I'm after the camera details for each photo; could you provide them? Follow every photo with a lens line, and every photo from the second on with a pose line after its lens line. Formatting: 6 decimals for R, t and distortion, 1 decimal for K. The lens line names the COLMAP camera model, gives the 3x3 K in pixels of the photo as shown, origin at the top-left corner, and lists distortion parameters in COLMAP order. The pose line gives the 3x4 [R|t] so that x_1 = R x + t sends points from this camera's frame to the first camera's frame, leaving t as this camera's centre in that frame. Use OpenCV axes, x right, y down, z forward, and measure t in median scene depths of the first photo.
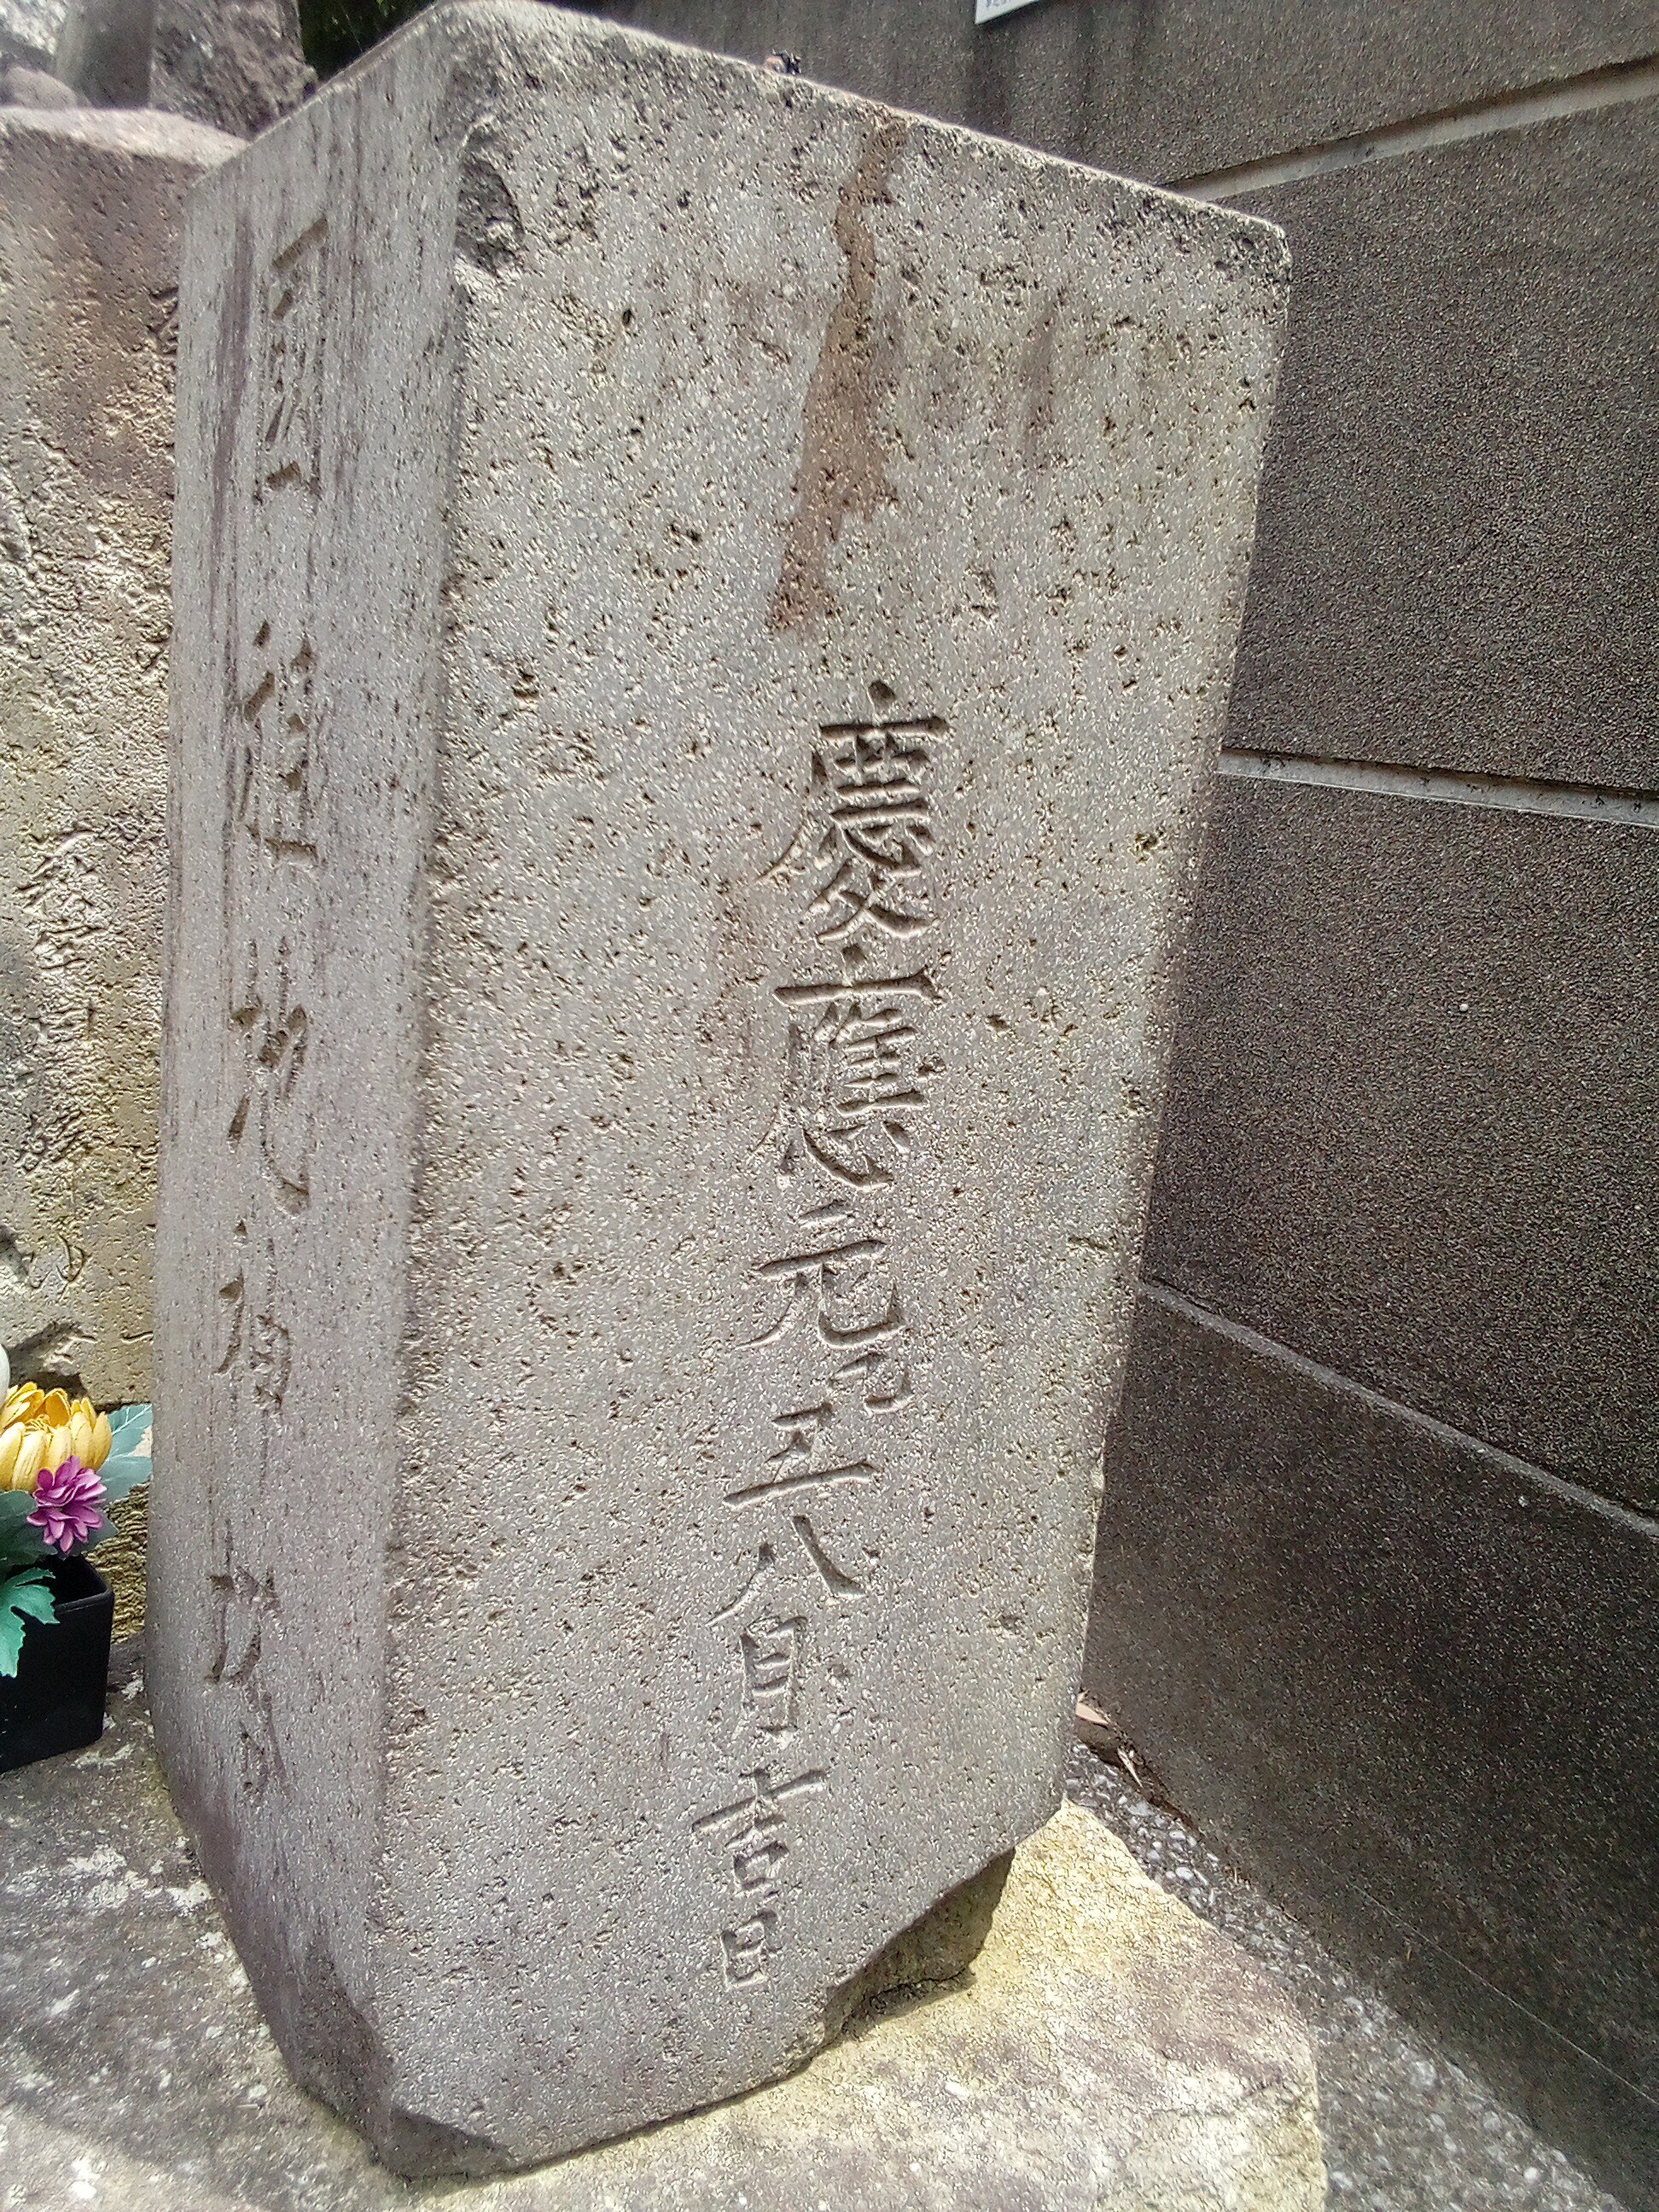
lens RADIAL K [[1814.1, 0, 828.2], [0, 1814.1, 1122.4], [0, 0, 1]] dist [0.047830, -0.062499]
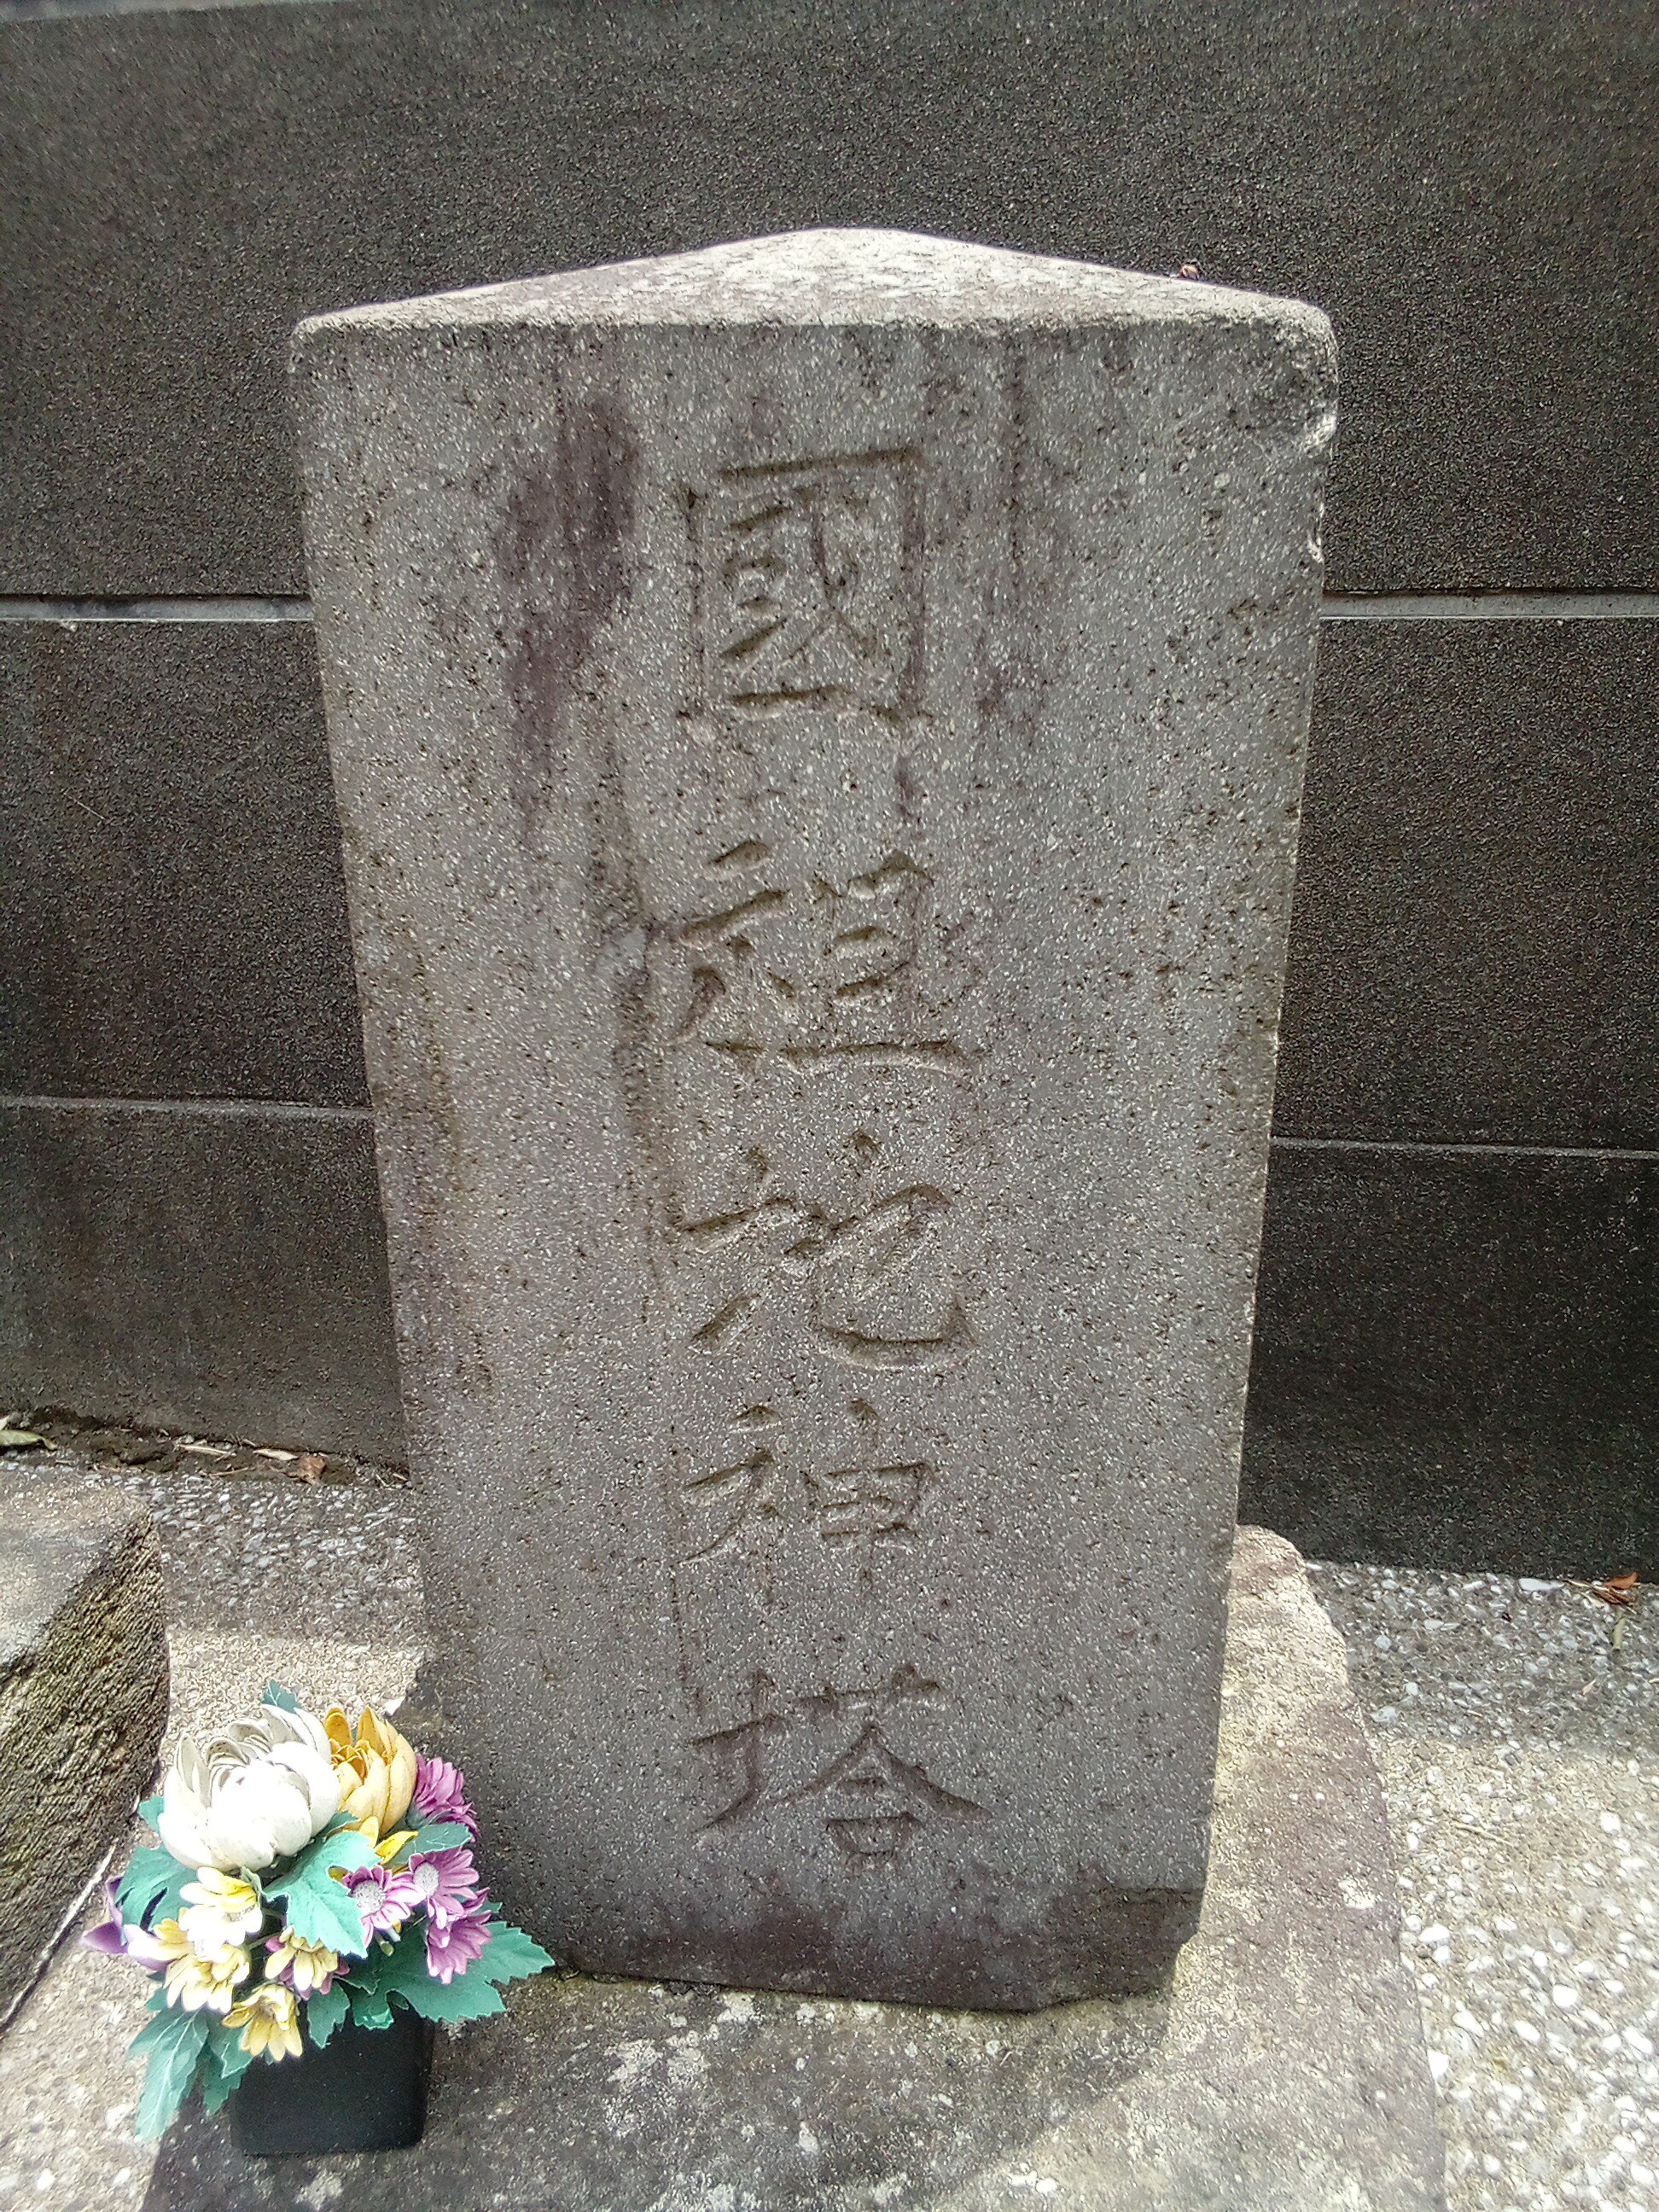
lens RADIAL K [[1814.1, 0, 828.2], [0, 1814.1, 1122.4], [0, 0, 1]] dist [0.047830, -0.062499]
pose [[0.626011, -0.398299, 0.670424, -0.856521], [0.259611, 0.917128, 0.302453, -0.362245], [-0.735331, -0.015289, 0.677535, 0.274804]]
